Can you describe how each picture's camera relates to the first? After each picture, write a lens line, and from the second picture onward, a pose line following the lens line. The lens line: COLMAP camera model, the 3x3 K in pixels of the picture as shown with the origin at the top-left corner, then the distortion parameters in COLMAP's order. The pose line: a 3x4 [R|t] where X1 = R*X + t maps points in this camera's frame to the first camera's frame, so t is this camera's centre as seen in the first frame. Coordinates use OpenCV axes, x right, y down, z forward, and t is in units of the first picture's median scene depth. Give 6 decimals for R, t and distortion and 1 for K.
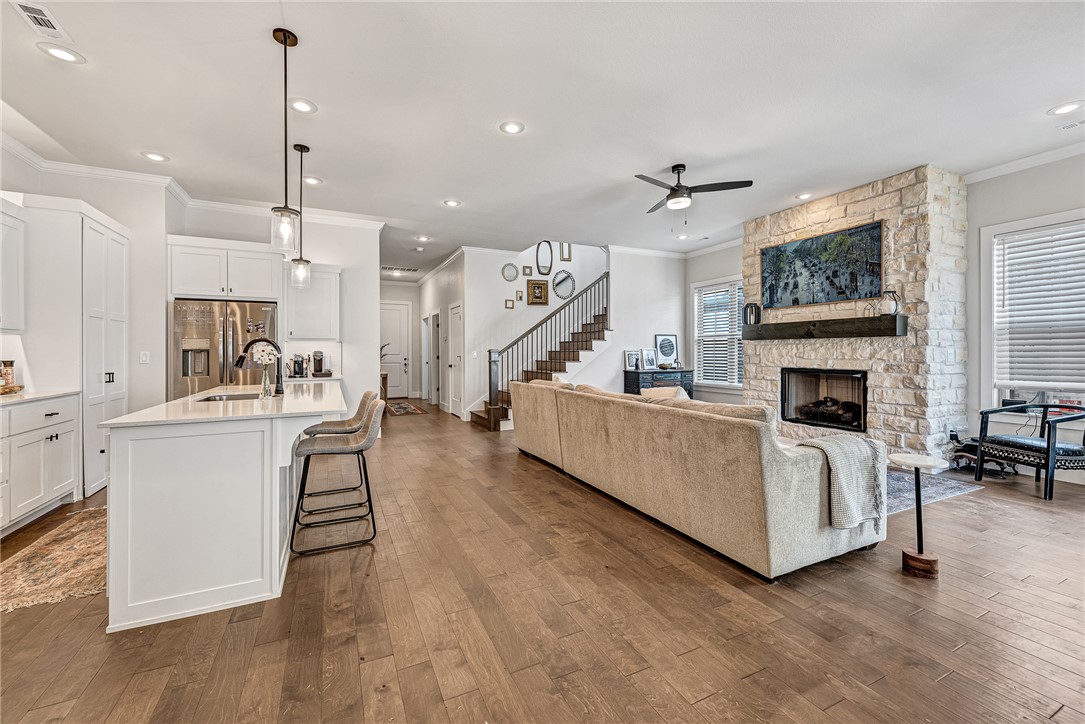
lens RADIAL K [[435.3, 0, 539.9], [0, 435.3, 352.6], [0, 0, 1]] dist [0.010402, -0.002773]
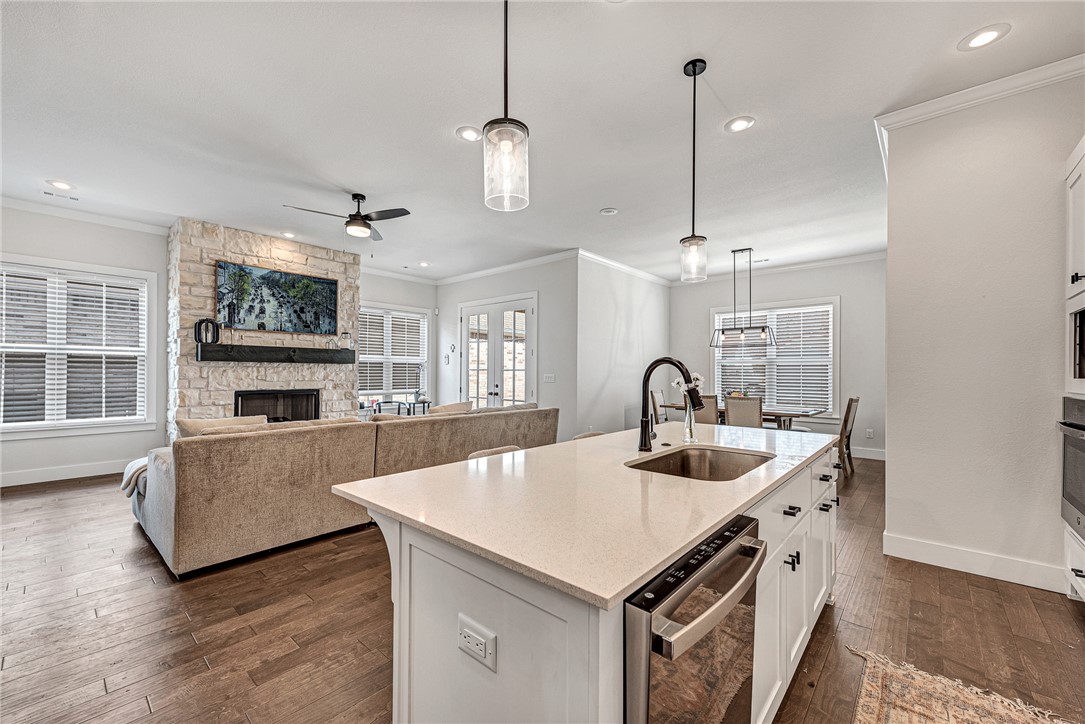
lens RADIAL K [[435.3, 0, 543.6], [0, 435.3, 371.4], [0, 0, 1]] dist [0.010402, -0.002773]
pose [[-0.388765, 0.000416, 0.921337, -0.641169], [-0.006347, 0.999975, -0.003130, -0.010610], [-0.921315, -0.007064, -0.388753, 0.796220]]
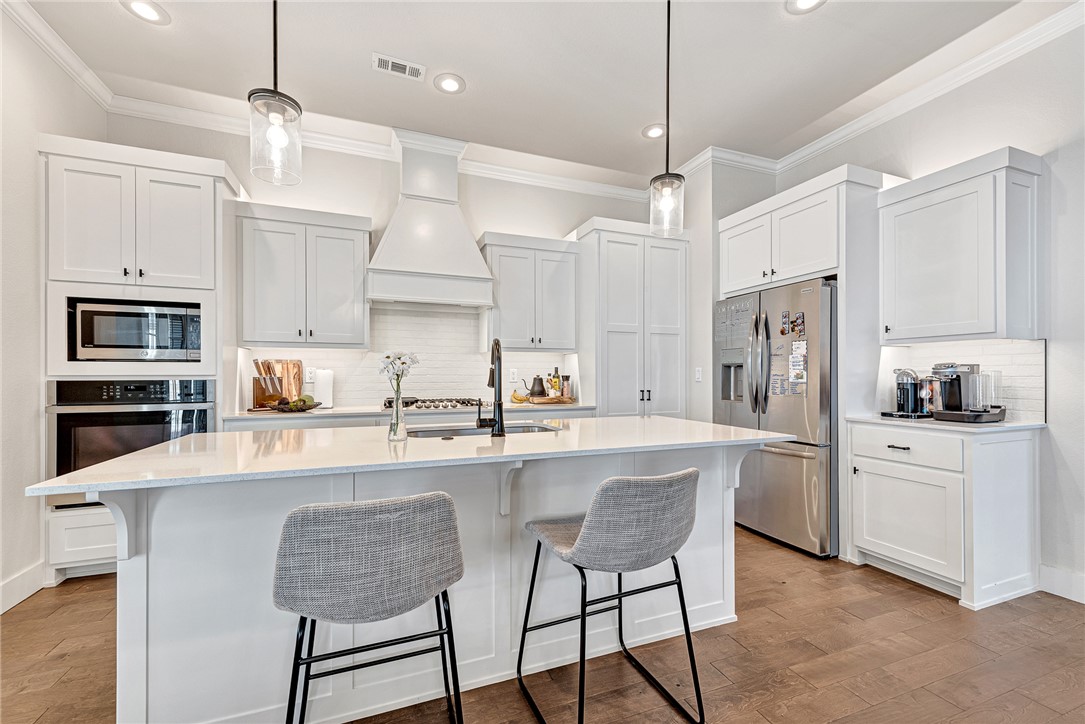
lens RADIAL K [[435.3, 0, 540.4], [0, 435.3, 374.9], [0, 0, 1]] dist [0.010402, -0.002773]
pose [[-0.080200, 0.001498, -0.996778, -0.026061], [-0.001351, 0.999998, 0.001612, 0.008872], [0.996778, 0.001476, -0.080198, 0.643483]]
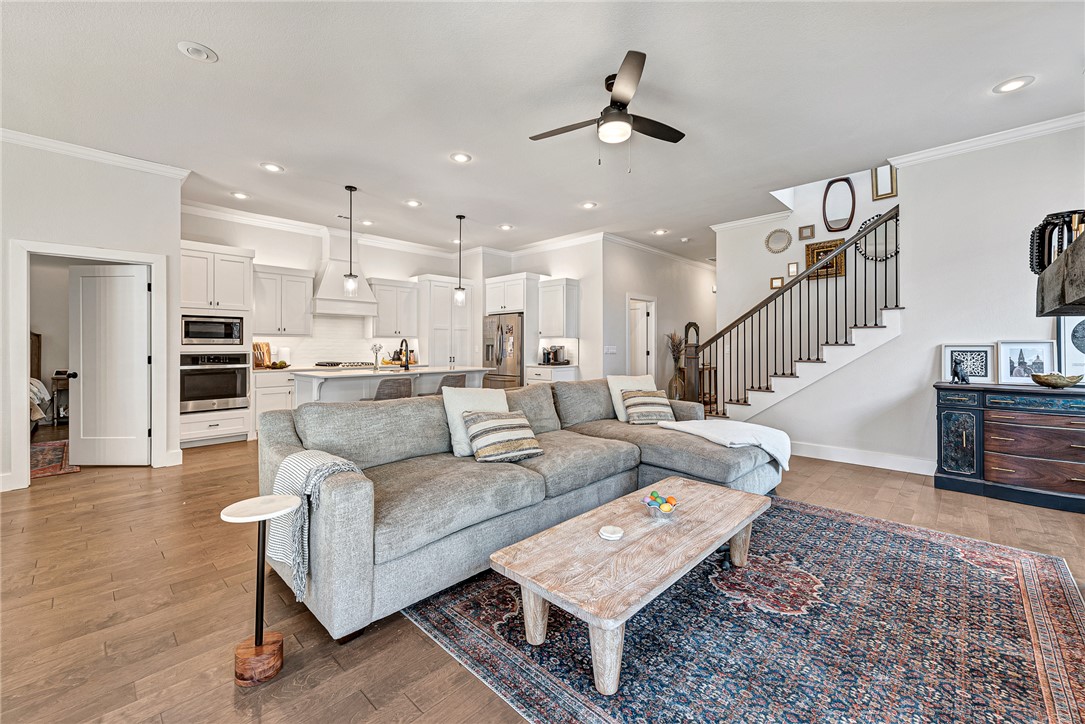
lens RADIAL K [[435.3, 0, 543.4], [0, 435.3, 342.2], [0, 0, 1]] dist [0.010402, -0.002773]
pose [[0.354972, -0.008116, -0.934842, 0.739567], [-0.000796, 0.999959, -0.008984, -0.002104], [0.934876, 0.003933, 0.354952, 0.522849]]
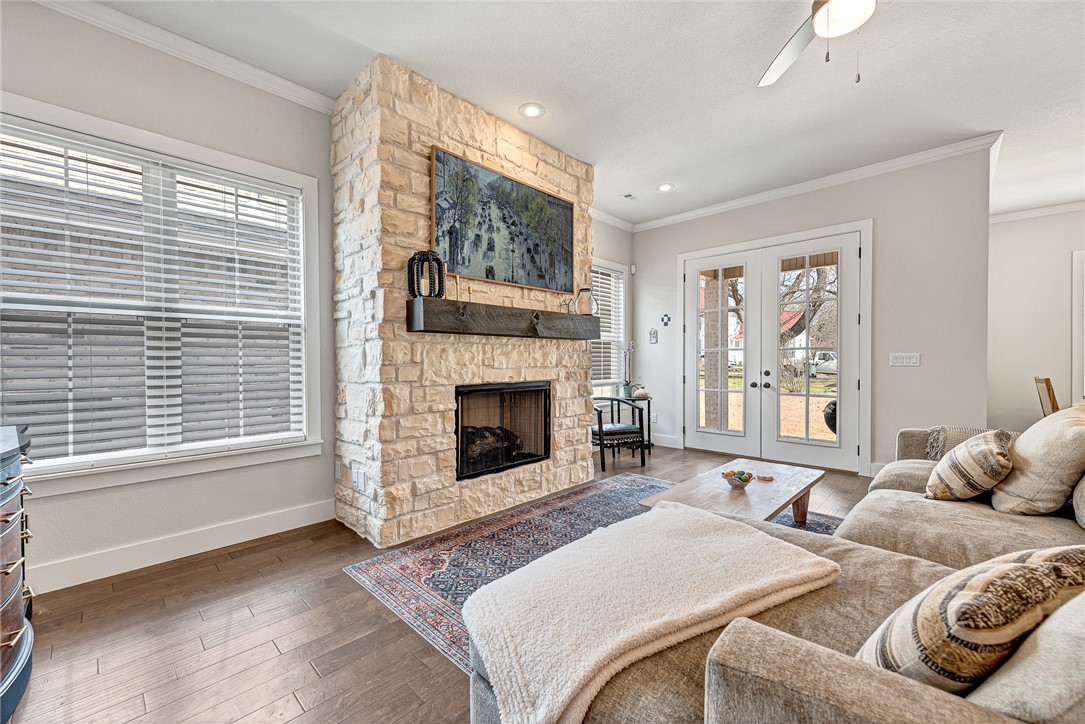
lens RADIAL K [[435.3, 0, 544.1], [0, 435.3, 369.2], [0, 0, 1]] dist [0.010402, -0.002773]
pose [[-0.357996, -0.015420, 0.933596, 0.002727], [0.005785, 0.999808, 0.018731, 0.004115], [-0.933705, 0.012107, -0.357838, 1.160938]]
